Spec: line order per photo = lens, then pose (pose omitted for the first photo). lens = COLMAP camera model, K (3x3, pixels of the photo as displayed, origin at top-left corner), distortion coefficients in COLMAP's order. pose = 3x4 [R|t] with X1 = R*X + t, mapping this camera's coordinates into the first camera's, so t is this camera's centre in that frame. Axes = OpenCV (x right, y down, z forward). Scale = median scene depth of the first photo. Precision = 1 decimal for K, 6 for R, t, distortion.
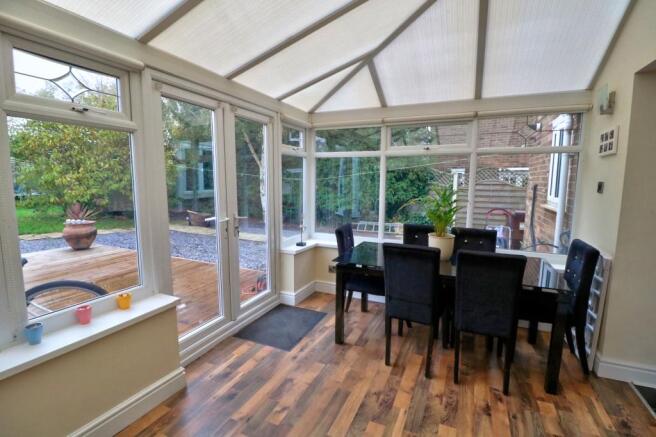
lens RADIAL K [[305.7, 0, 334.4], [0, 305.7, 212.5], [0, 0, 1]] dist [0.002700, -0.013007]
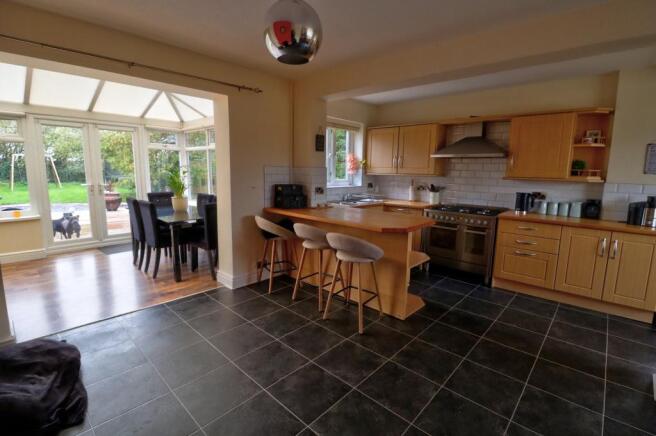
lens RADIAL K [[305.7, 0, 334.4], [0, 305.7, 212.0], [0, 0, 1]] dist [0.002700, -0.013007]
pose [[0.951013, 0.052040, -0.304741, 1.547802], [-0.044241, 0.998494, 0.032448, 0.057610], [0.305970, -0.017376, 0.951882, -0.316932]]
